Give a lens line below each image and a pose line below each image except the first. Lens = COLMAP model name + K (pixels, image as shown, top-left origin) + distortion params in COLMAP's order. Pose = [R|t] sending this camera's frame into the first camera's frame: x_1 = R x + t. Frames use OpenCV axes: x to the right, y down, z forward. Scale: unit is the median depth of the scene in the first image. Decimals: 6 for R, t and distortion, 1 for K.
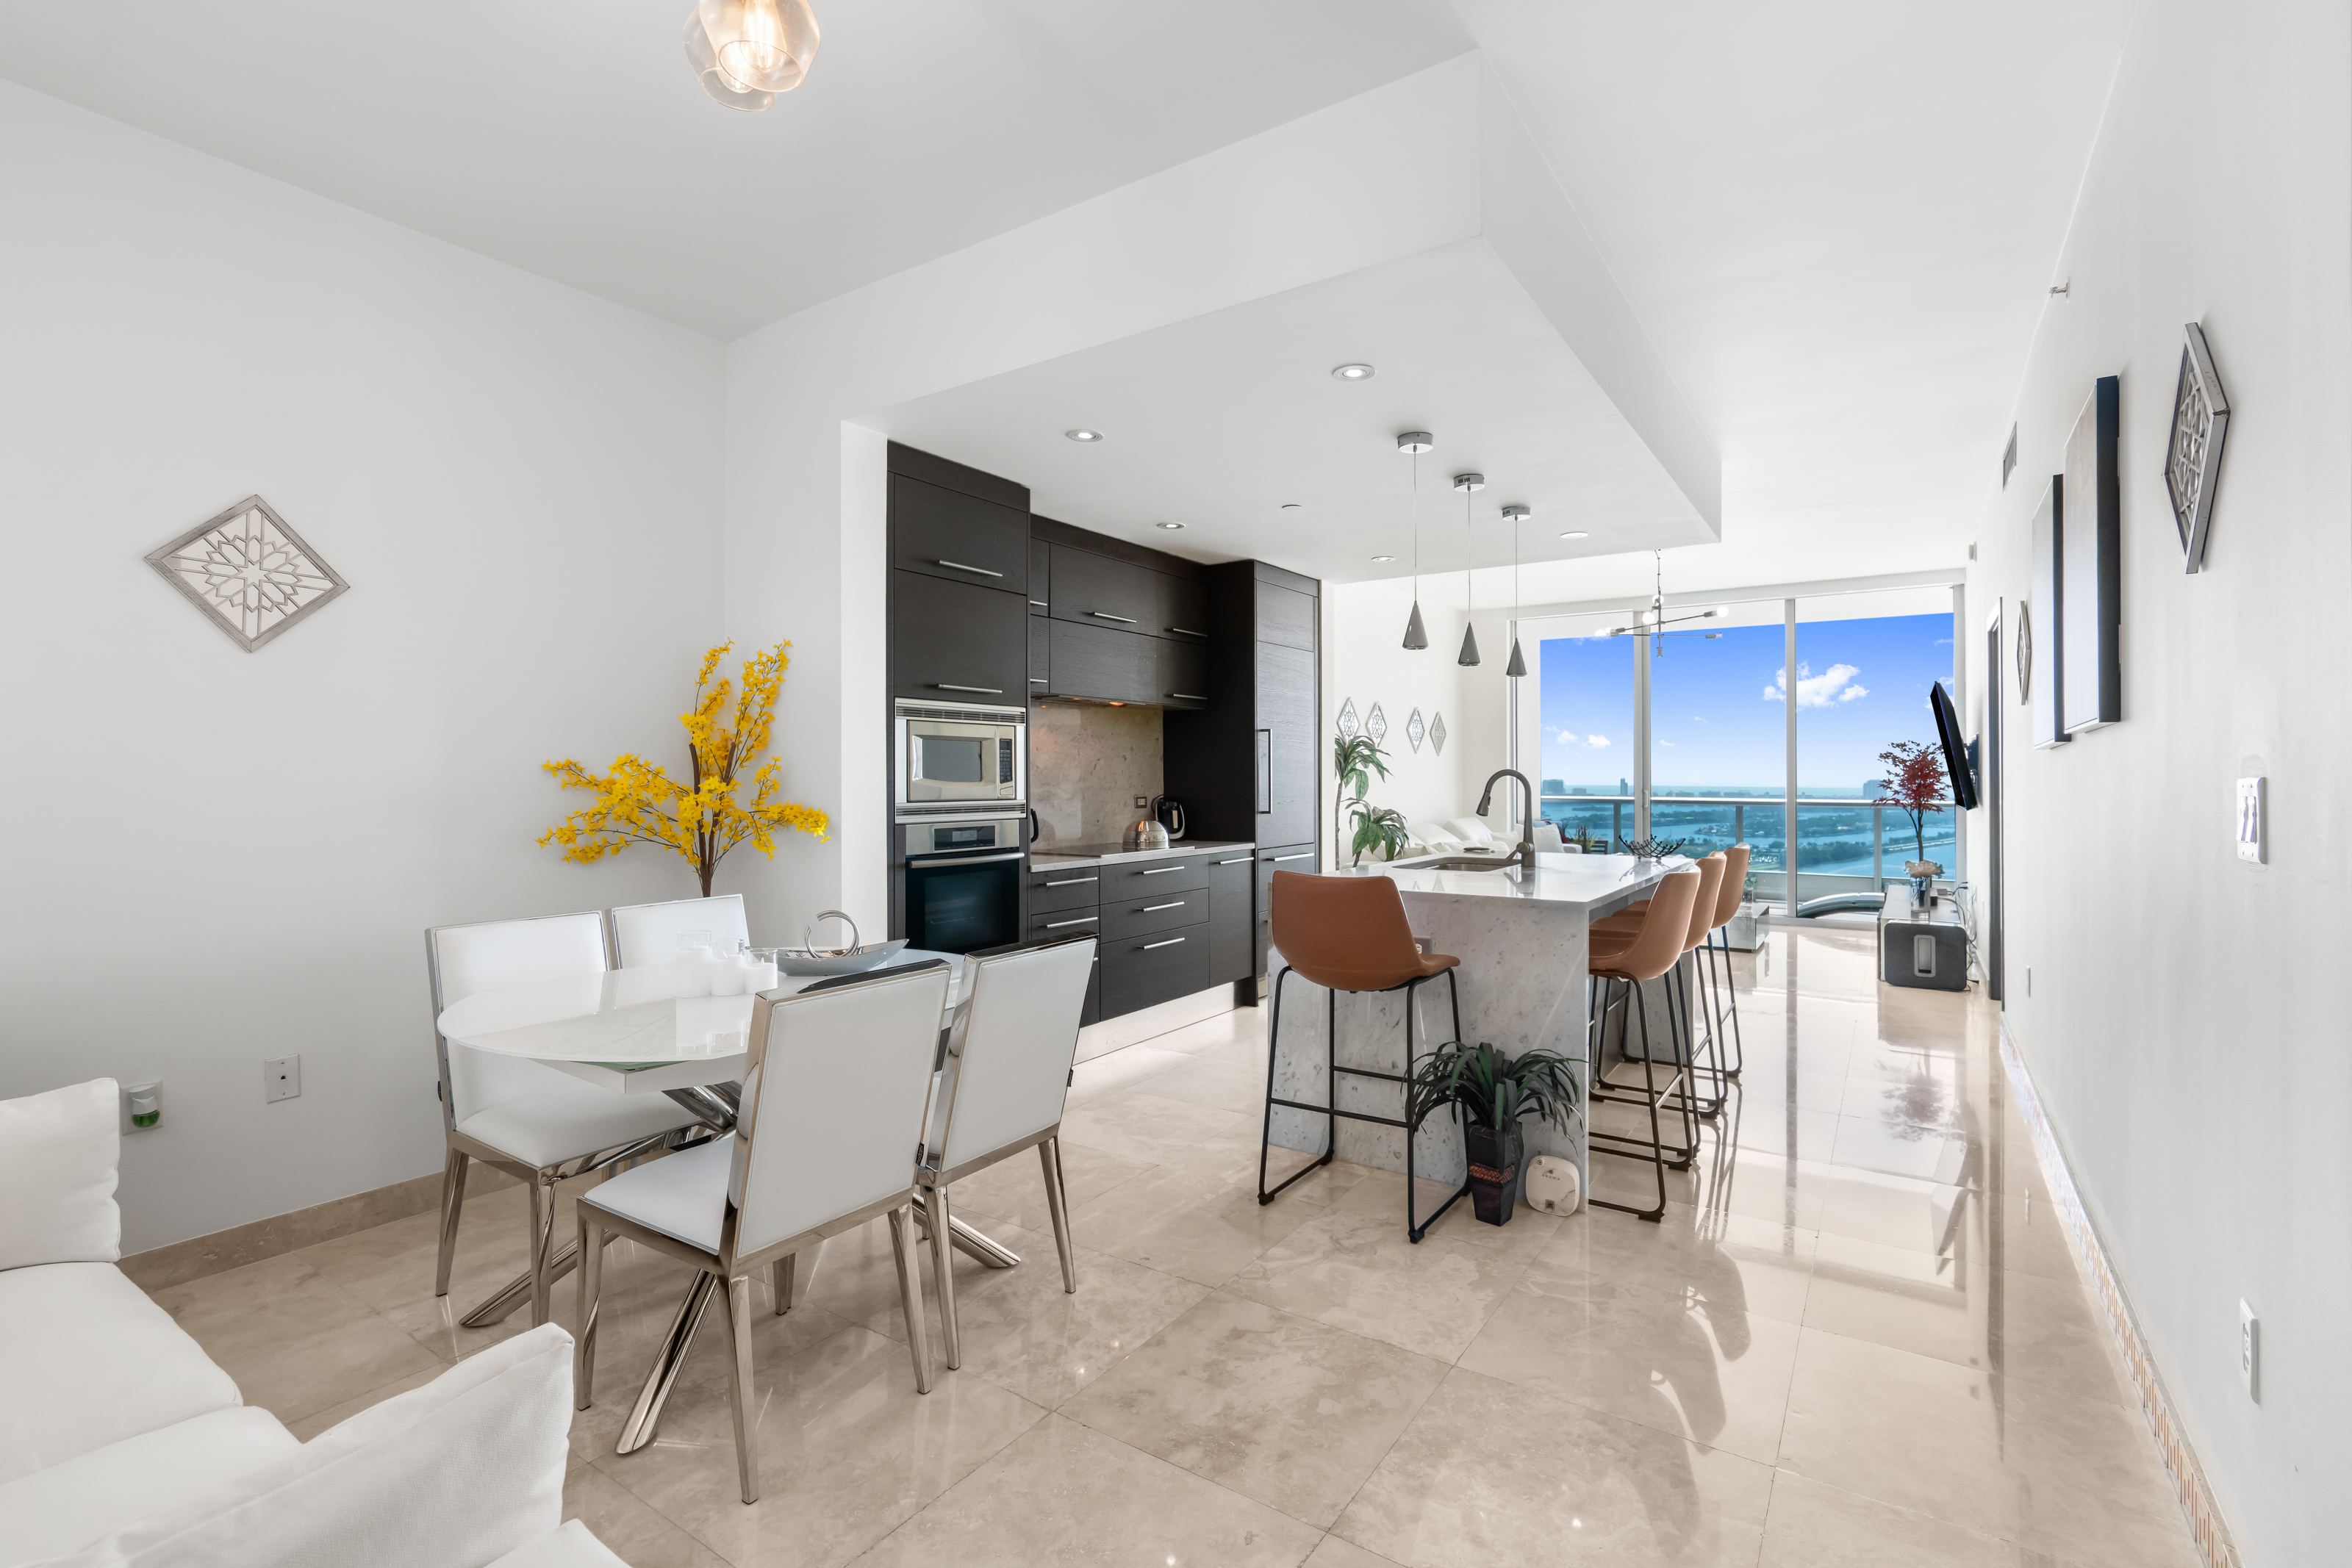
lens RADIAL K [[1065.8, 0, 1187.1], [0, 1065.8, 773.7], [0, 0, 1]] dist [-0.006001, 0.005637]
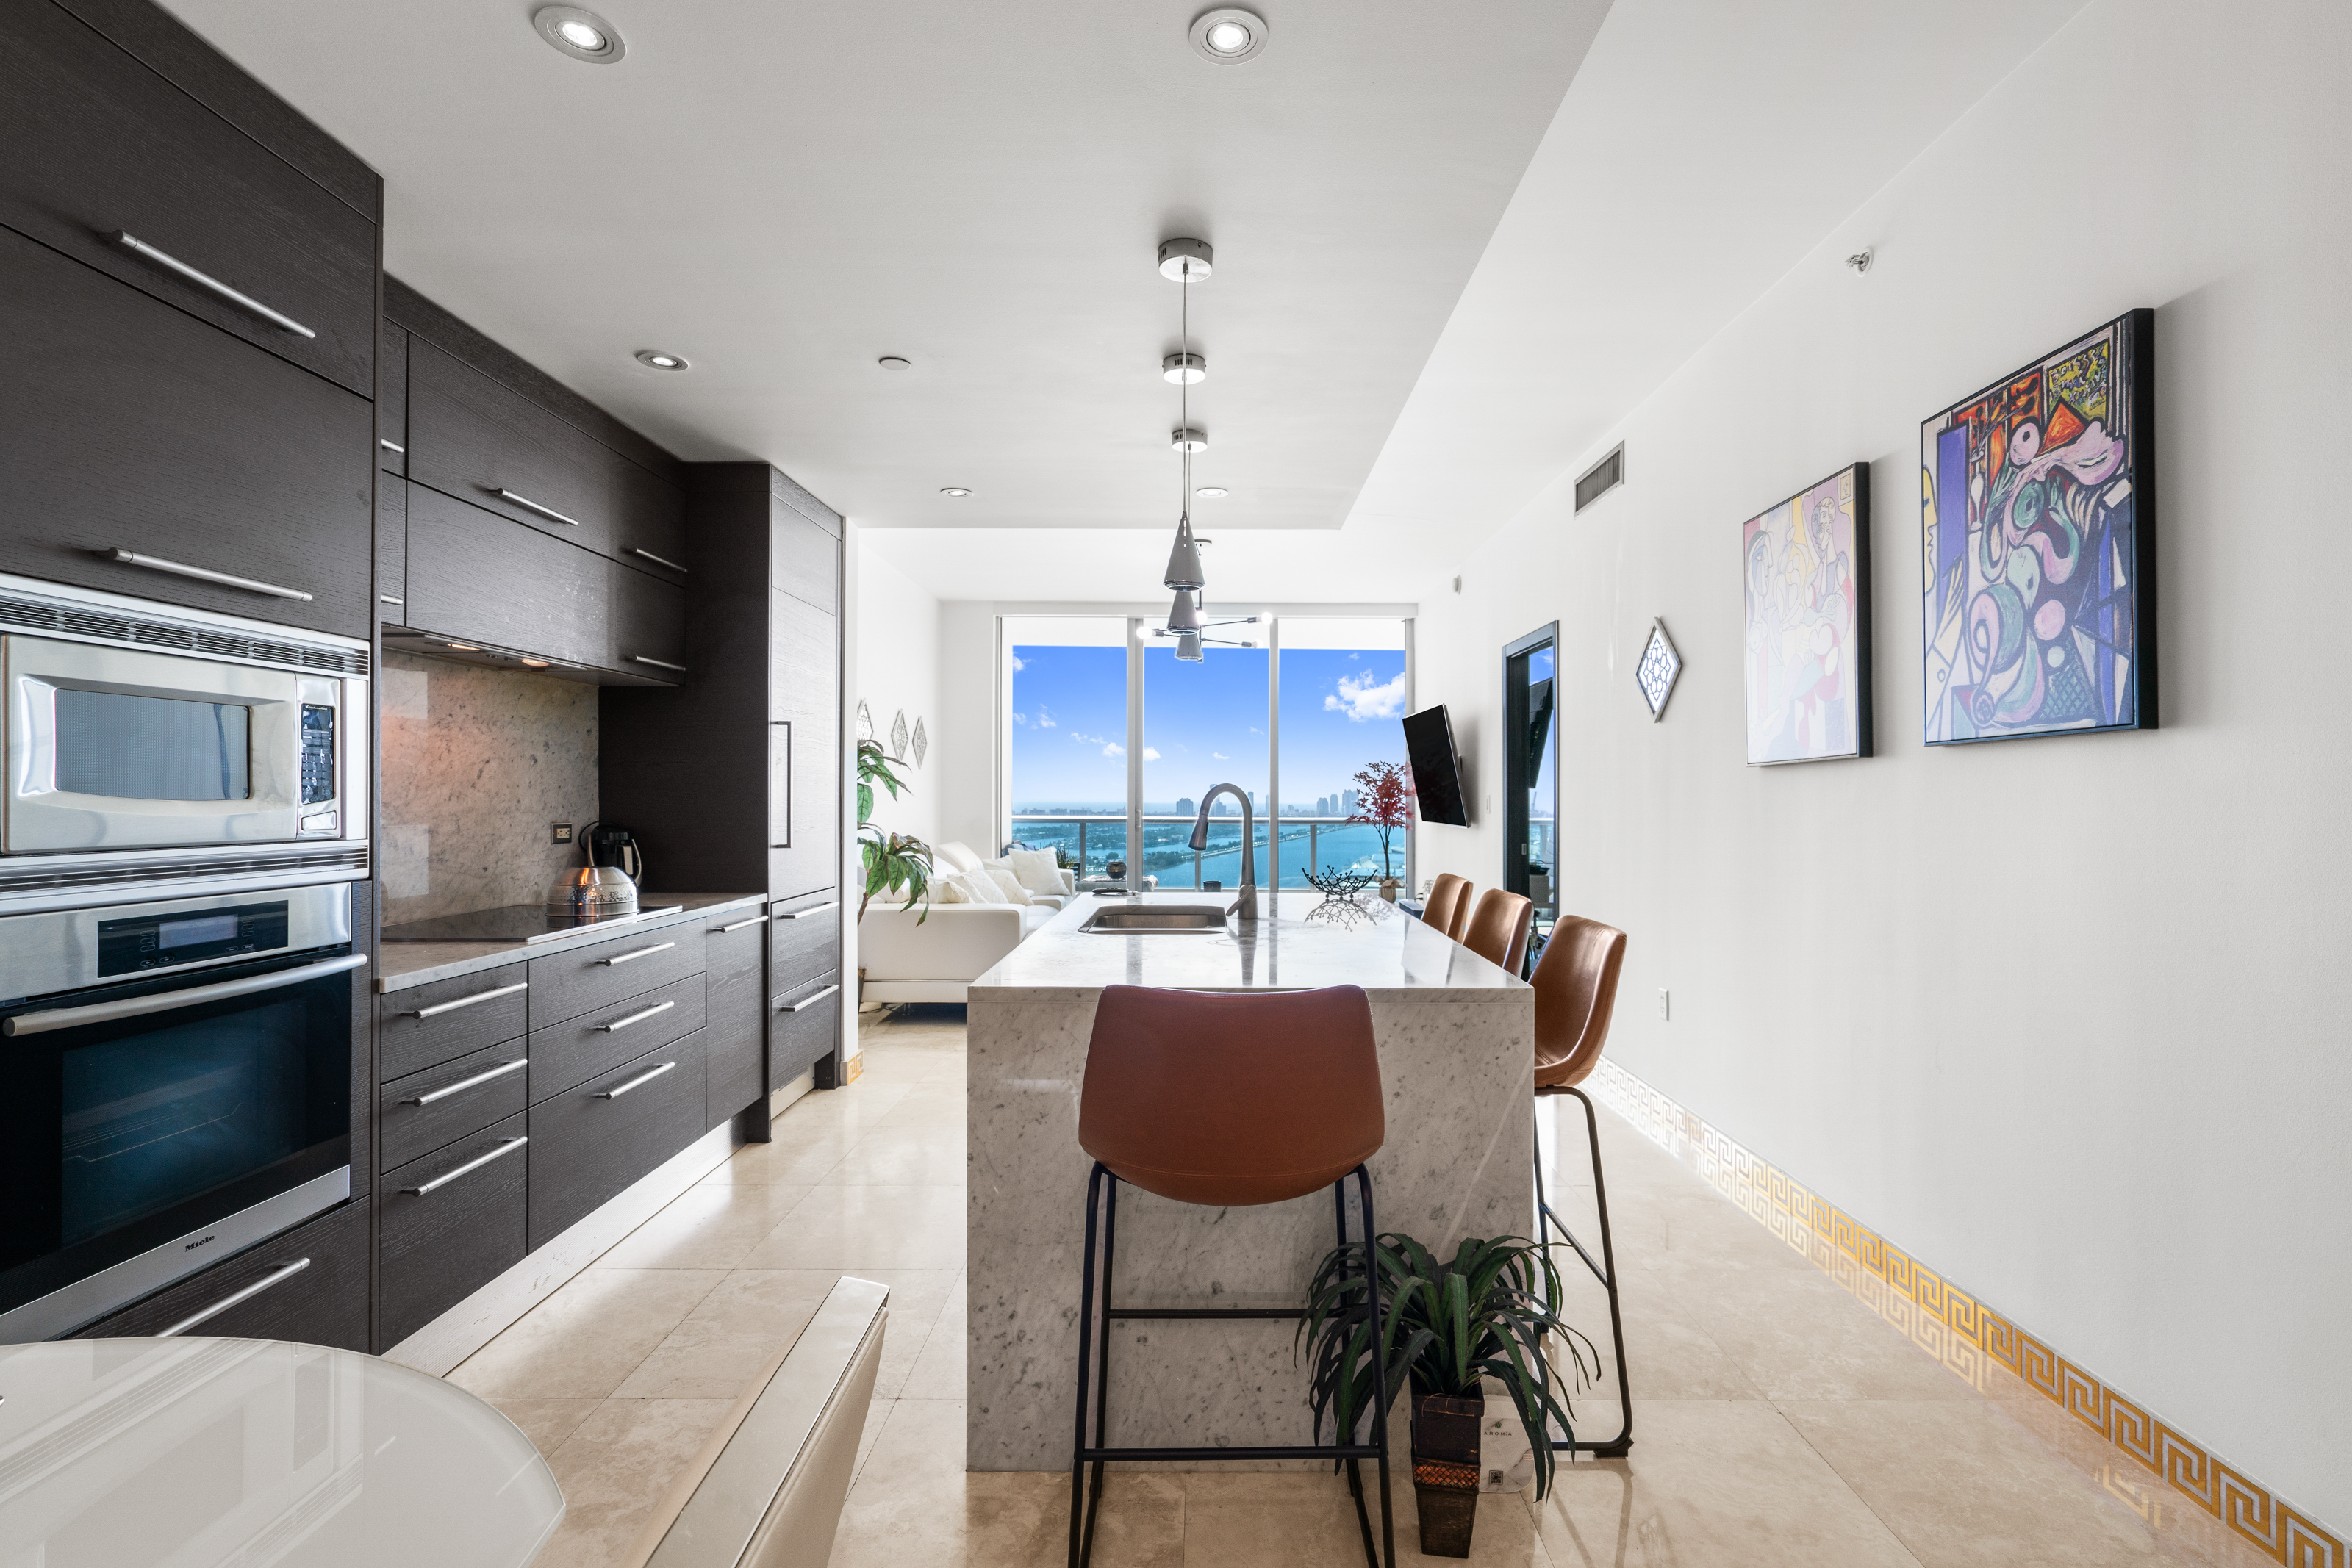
lens RADIAL K [[1074.0, 0, 1209.8], [0, 1074.0, 789.2], [0, 0, 1]] dist [-0.001041, 0.001997]
pose [[0.830037, 0.006278, 0.557673, -0.079811], [-0.005045, 0.999980, -0.003748, 0.001945], [-0.557686, 0.000298, 0.830052, 0.298619]]
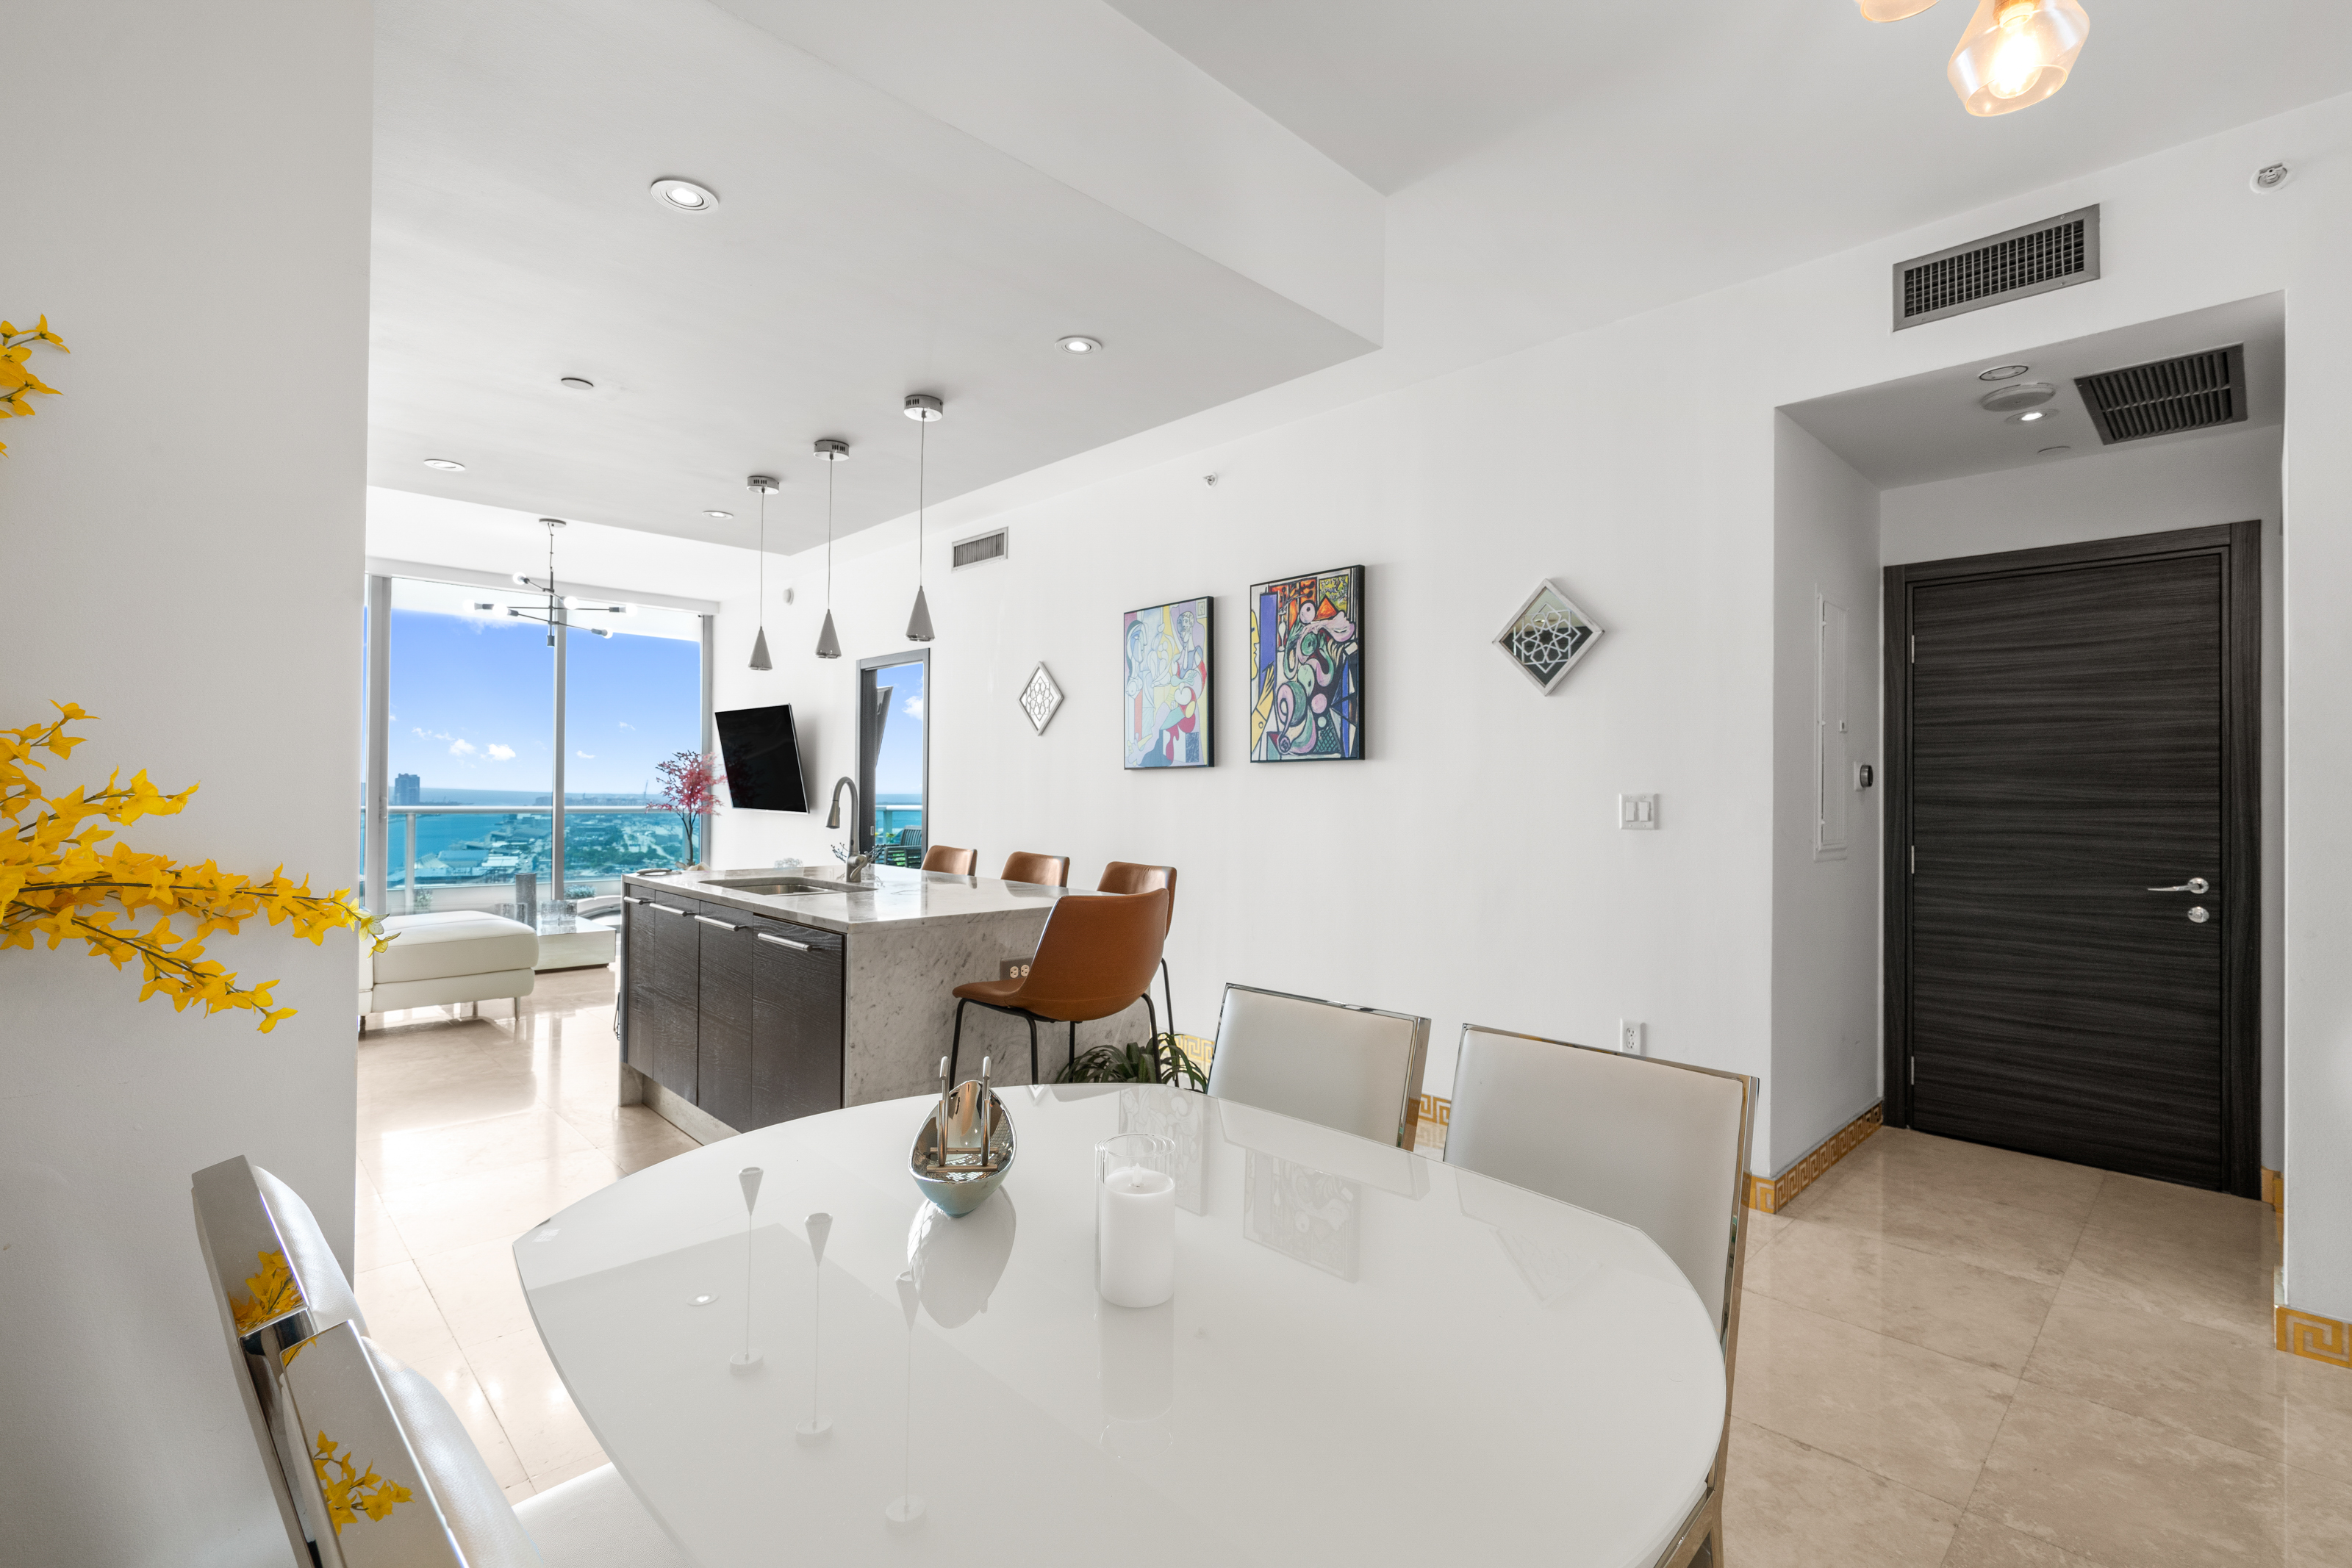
lens RADIAL K [[1053.7, 0, 1190.9], [0, 1053.7, 780.2], [0, 0, 1]] dist [-0.019374, 0.000201]
pose [[0.210814, 0.011556, 0.977458, -0.377949], [-0.013288, 0.999872, -0.008955, 0.002114], [-0.977436, -0.011101, 0.210941, 0.378658]]
